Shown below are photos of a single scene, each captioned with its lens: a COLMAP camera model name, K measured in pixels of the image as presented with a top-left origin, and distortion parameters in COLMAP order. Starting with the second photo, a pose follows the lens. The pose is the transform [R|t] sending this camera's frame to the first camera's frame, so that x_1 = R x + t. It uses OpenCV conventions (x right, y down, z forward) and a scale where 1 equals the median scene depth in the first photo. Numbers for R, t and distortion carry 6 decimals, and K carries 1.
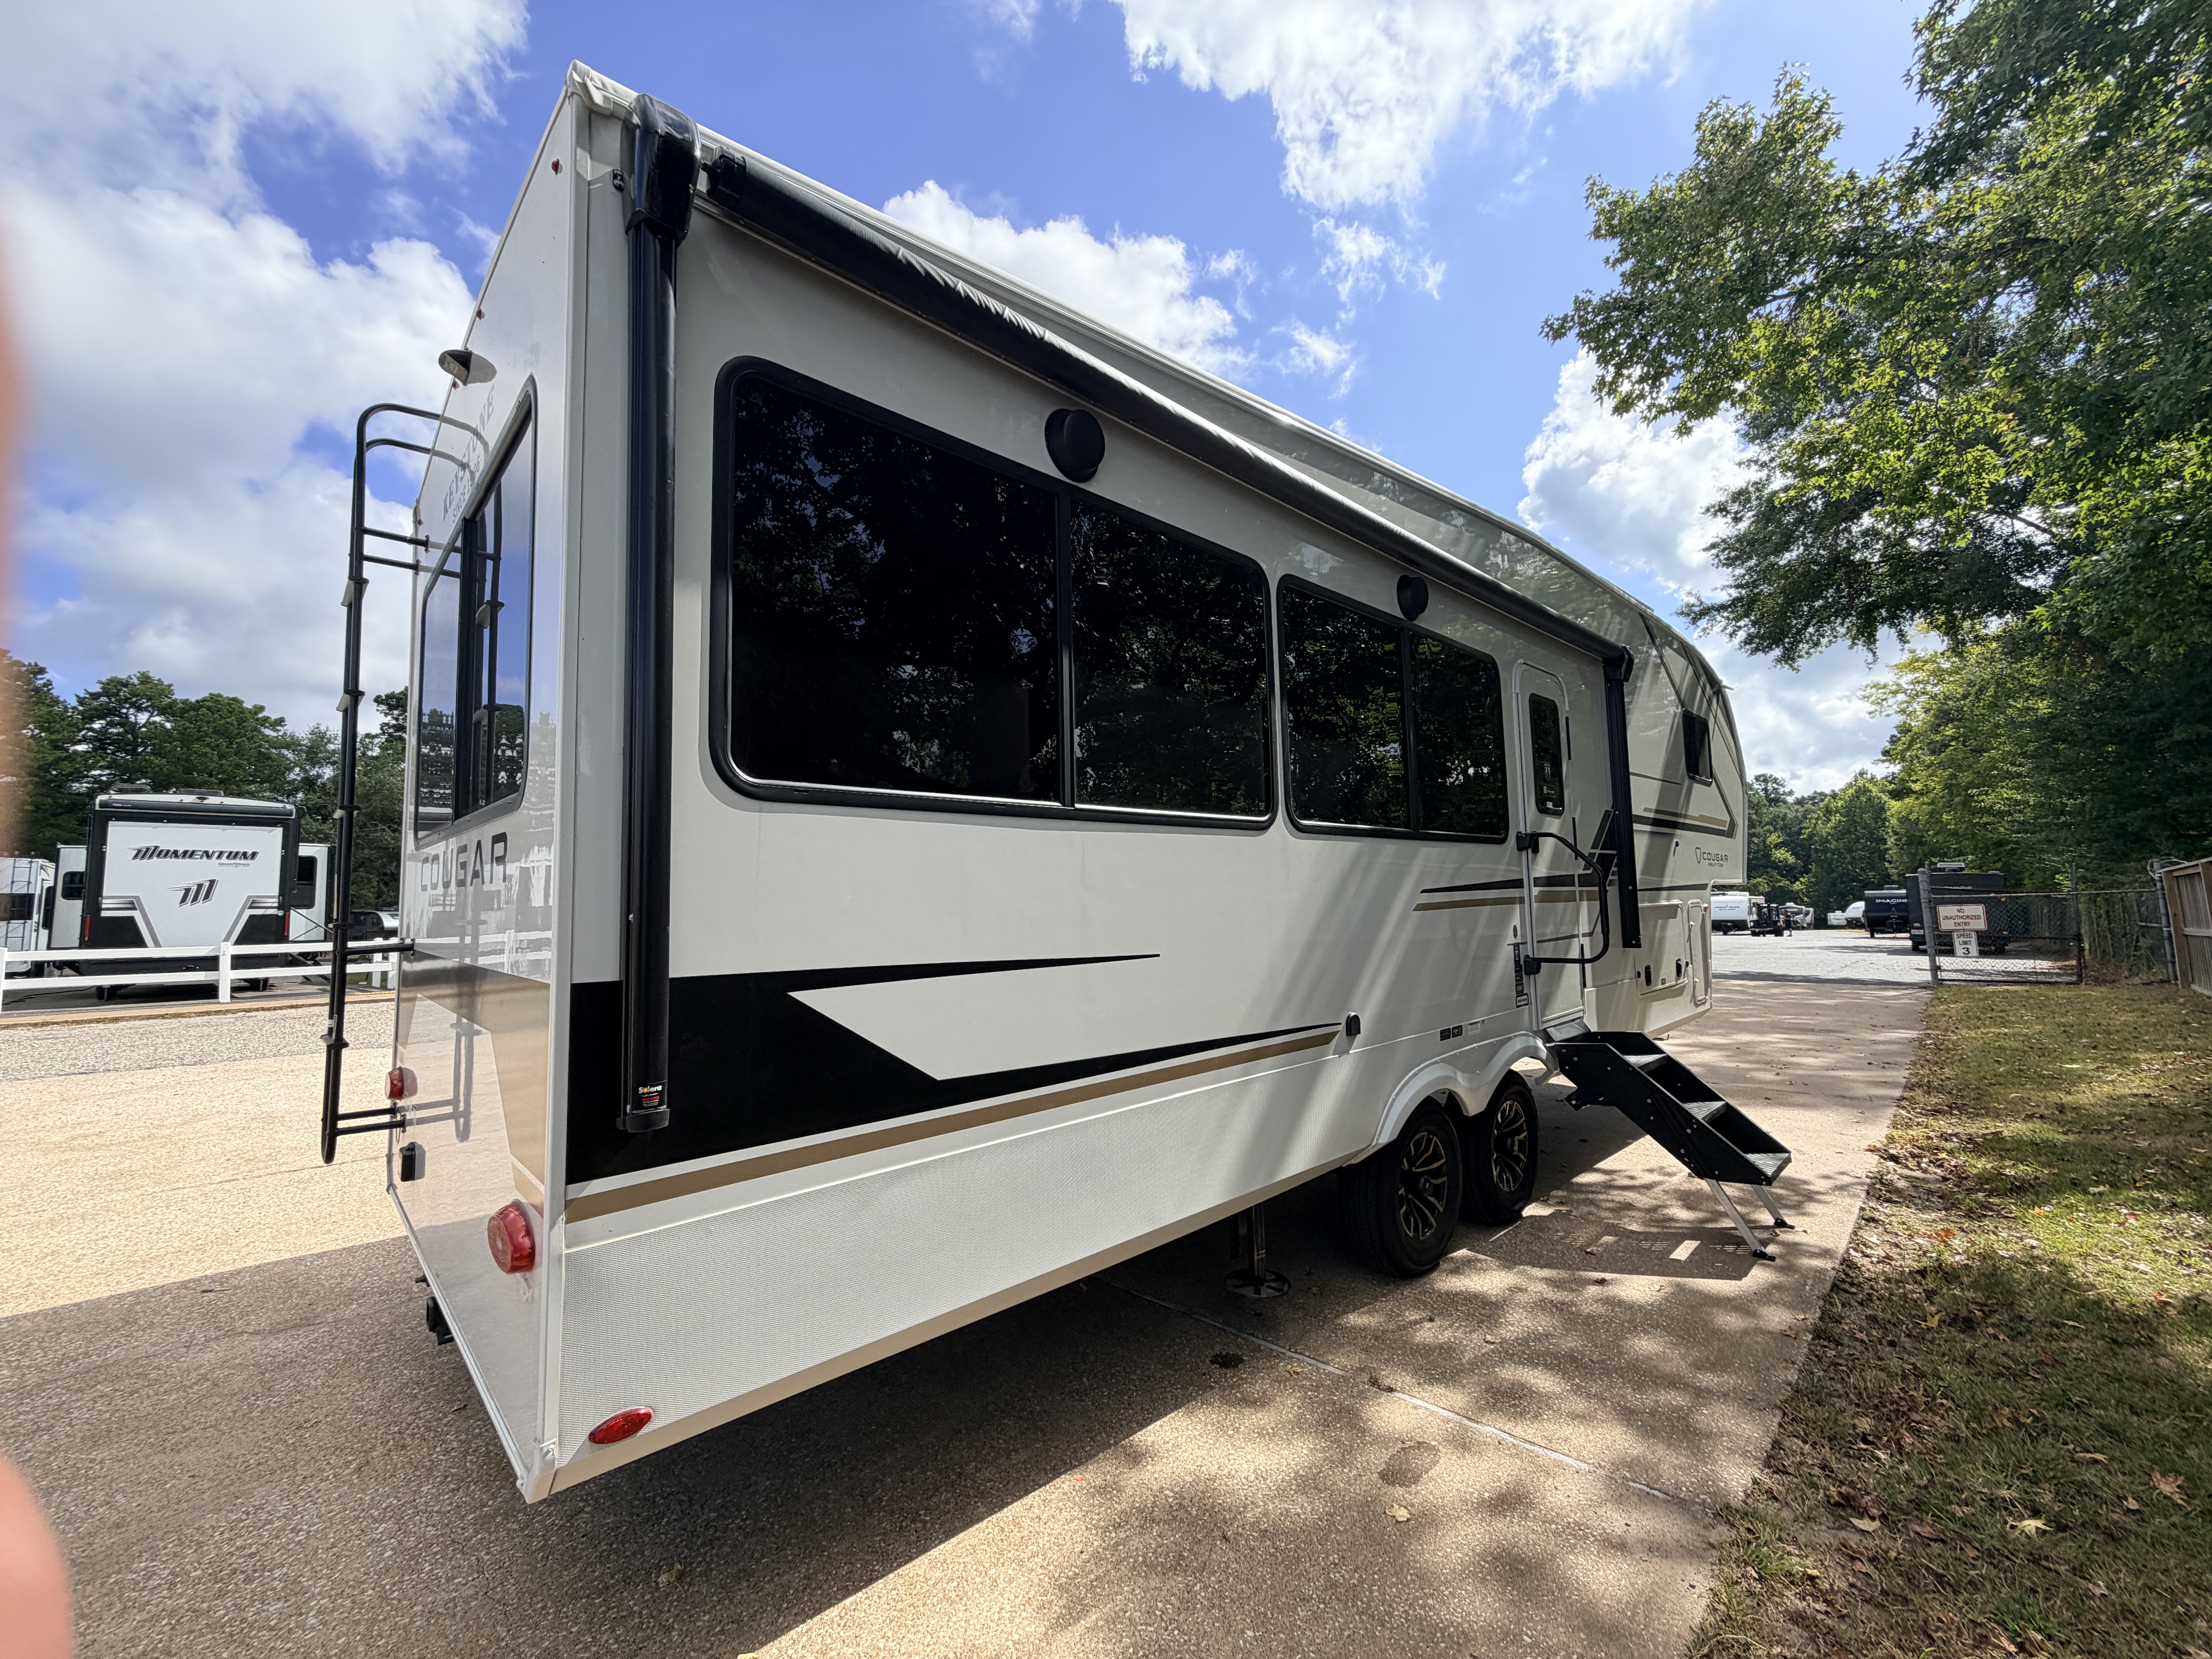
lens RADIAL K [[889.4, 0, 1102.3], [0, 889.4, 840.4], [0, 0, 1]] dist [-0.000928, 0.000035]
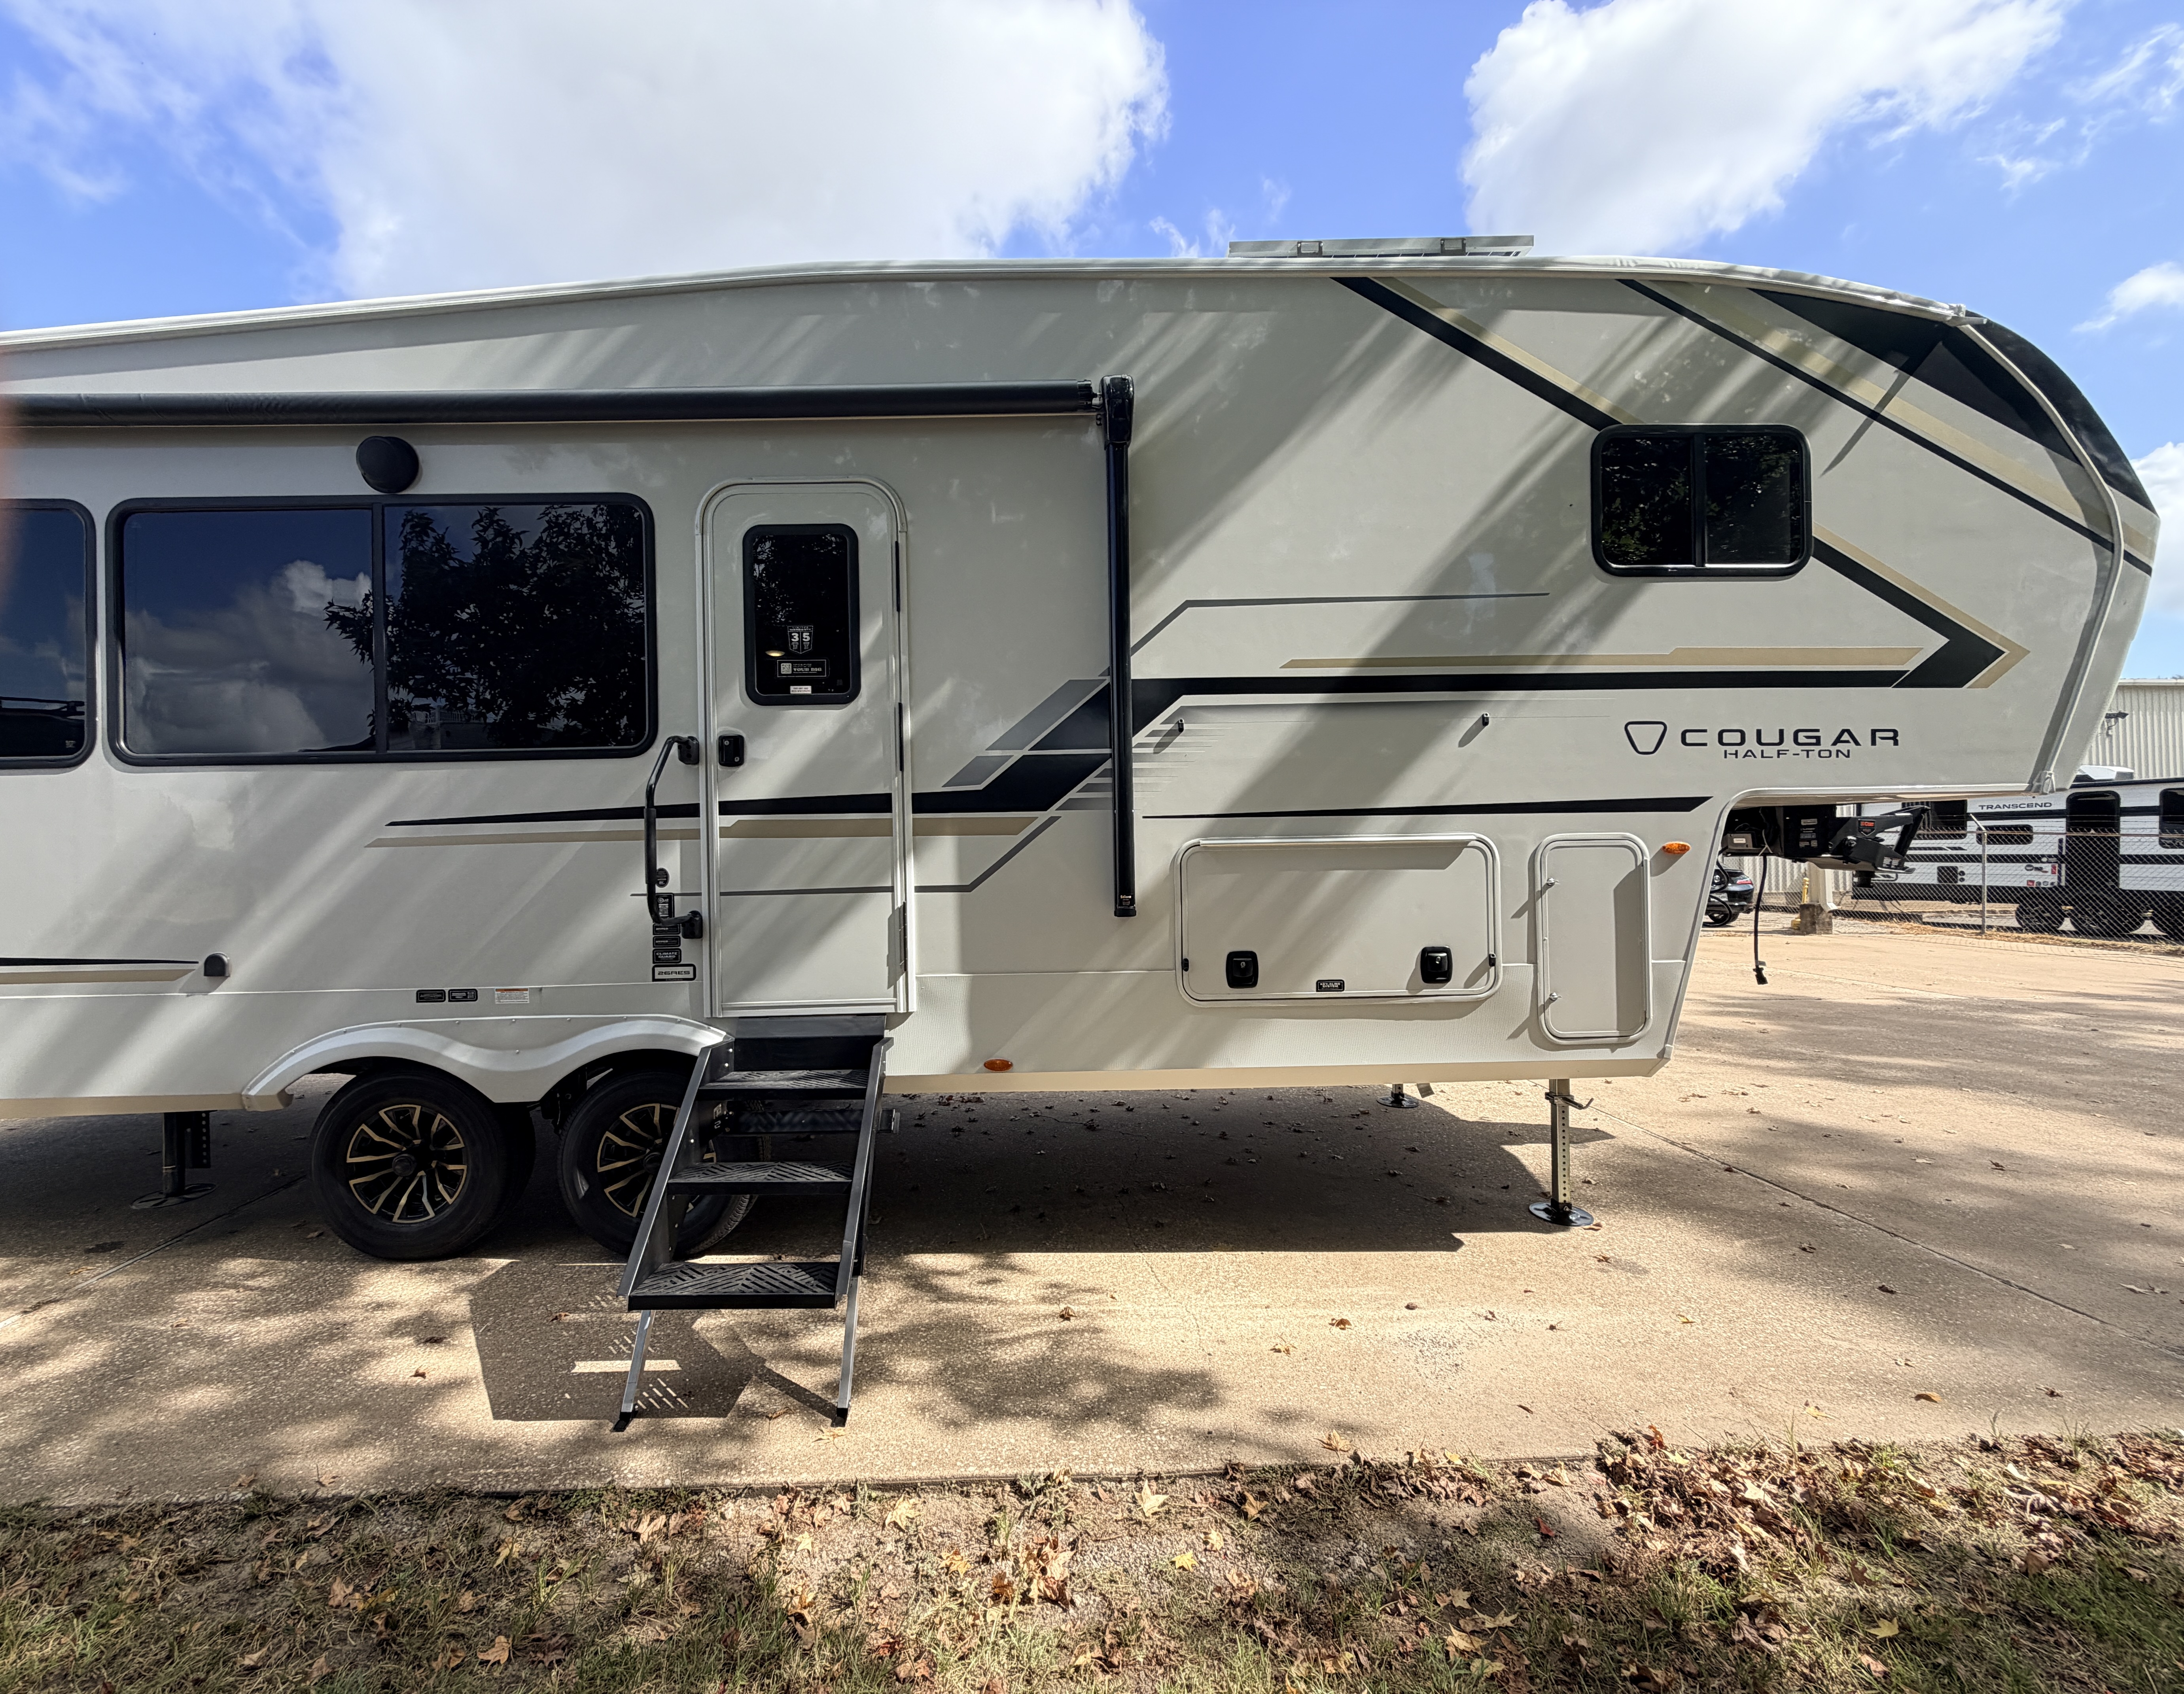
lens RADIAL K [[898.8, 0, 1110.2], [0, 898.8, 876.8], [0, 0, 1]] dist [0.002582, -0.000784]
pose [[0.736385, 0.011350, -0.676467, 1.455065], [0.047550, 0.996518, 0.068483, 0.082174], [0.674889, -0.082596, 0.733282, 0.842323]]
